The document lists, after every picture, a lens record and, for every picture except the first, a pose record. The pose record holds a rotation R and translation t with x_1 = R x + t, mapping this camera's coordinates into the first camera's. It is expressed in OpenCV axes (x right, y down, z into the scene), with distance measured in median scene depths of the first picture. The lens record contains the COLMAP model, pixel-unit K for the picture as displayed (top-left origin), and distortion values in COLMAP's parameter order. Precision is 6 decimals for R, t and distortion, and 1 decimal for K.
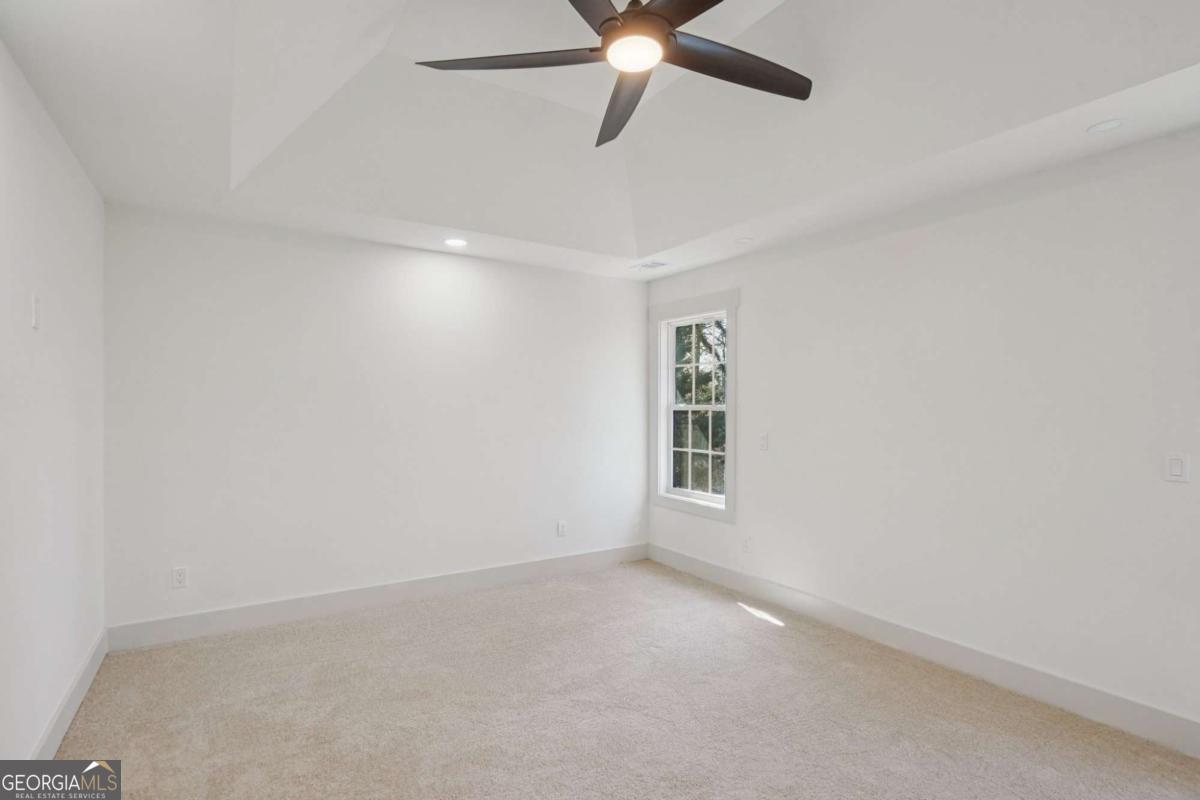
lens RADIAL K [[548.9, 0, 600.0], [0, 548.9, 400.0], [0, 0, 1]] dist [0.000170, 0.000338]
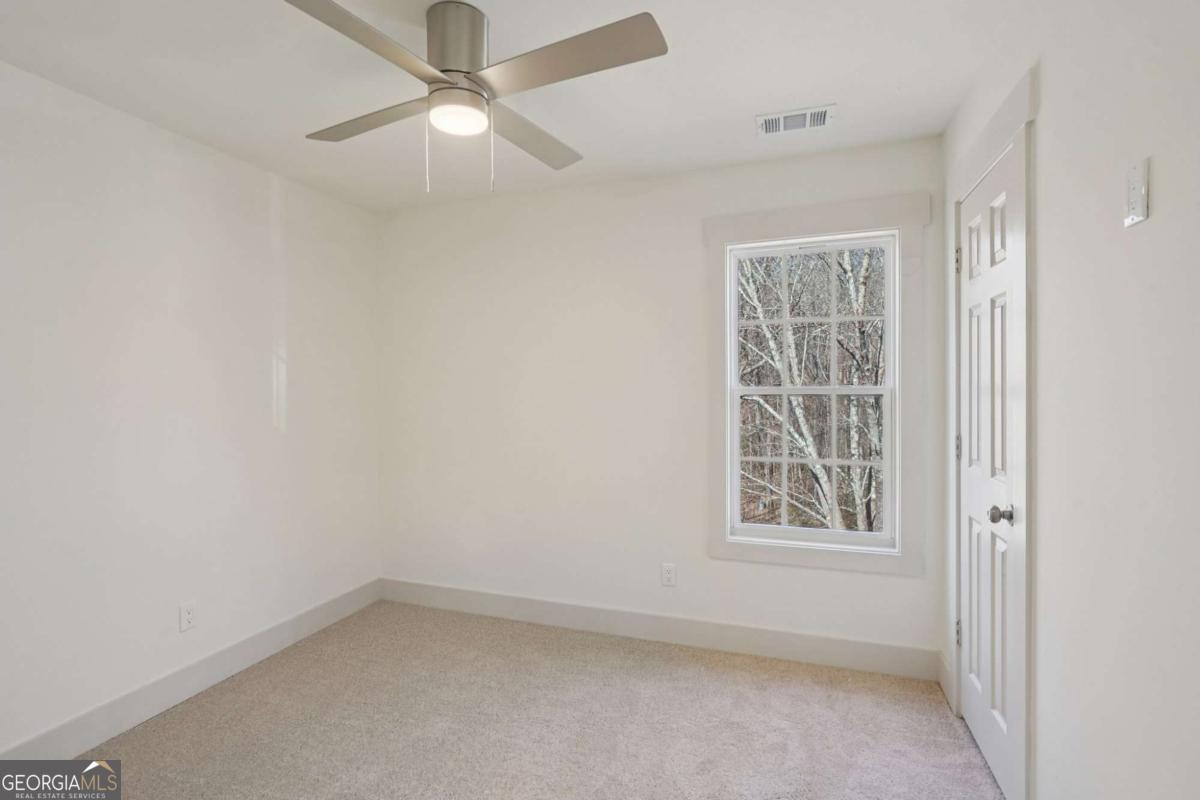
lens RADIAL K [[548.9, 0, 600.0], [0, 548.9, 400.0], [0, 0, 1]] dist [0.000170, 0.000338]
pose [[0.804035, 0.000792, 0.594582, -0.349870], [-0.004155, 0.999982, 0.004288, 0.021176], [-0.594568, -0.005918, 0.804024, 0.607491]]
